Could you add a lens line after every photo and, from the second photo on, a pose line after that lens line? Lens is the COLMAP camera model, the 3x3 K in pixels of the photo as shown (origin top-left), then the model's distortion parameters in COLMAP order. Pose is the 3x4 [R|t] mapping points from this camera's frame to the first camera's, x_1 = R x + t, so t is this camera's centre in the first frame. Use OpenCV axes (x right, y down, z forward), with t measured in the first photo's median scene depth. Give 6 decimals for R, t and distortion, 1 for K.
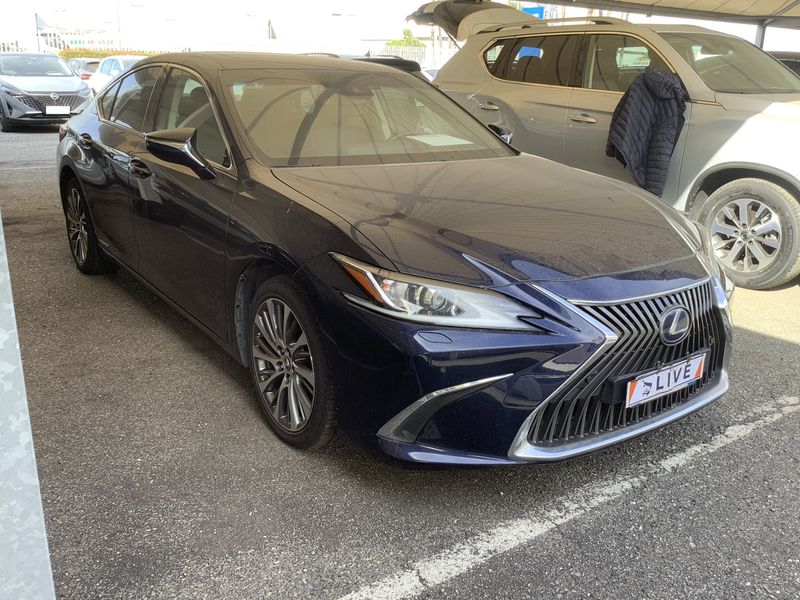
lens RADIAL K [[730.0, 0, 400.0], [0, 730.0, 300.0], [0, 0, 1]] dist [0.004326, 0.001704]
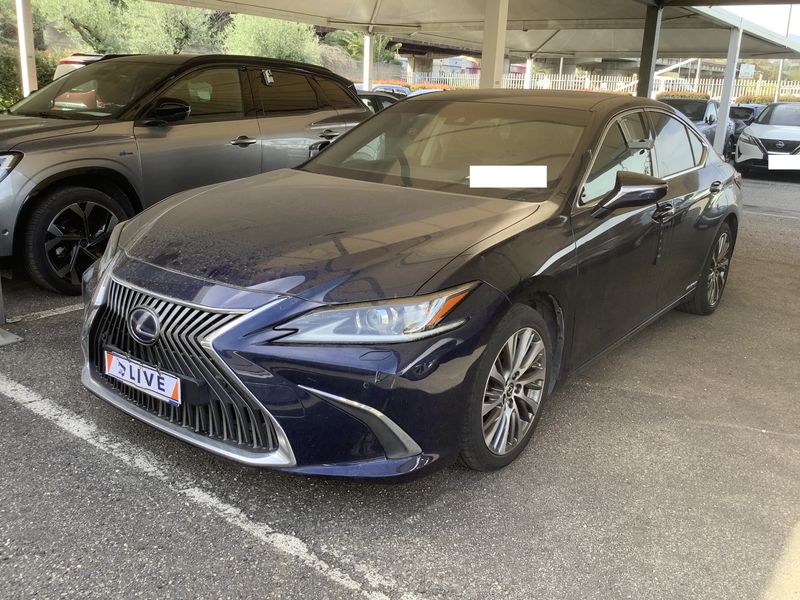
lens RADIAL K [[714.3, 0, 400.0], [0, 714.3, 300.0], [0, 0, 1]] dist [0.106566, -0.218005]
pose [[0.284789, 0.245843, -0.926529, 1.399871], [-0.316155, 0.936561, 0.151327, -0.265250], [0.904954, 0.249830, 0.344447, 0.955156]]
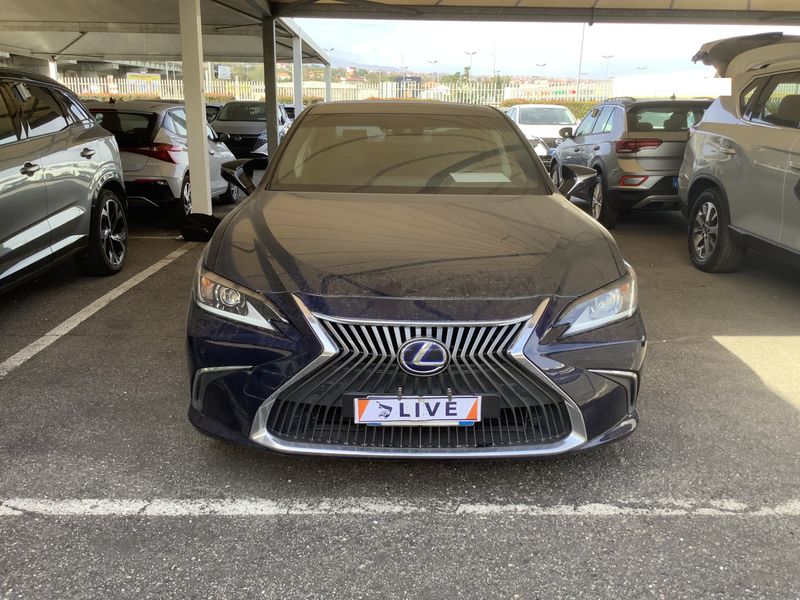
lens RADIAL K [[714.3, 0, 400.0], [0, 714.3, 300.0], [0, 0, 1]] dist [0.106566, -0.218005]
pose [[0.815953, 0.128617, -0.563630, 0.889018], [-0.160798, 0.986958, -0.007564, -0.030180], [0.555307, 0.096802, 0.825993, 0.150474]]
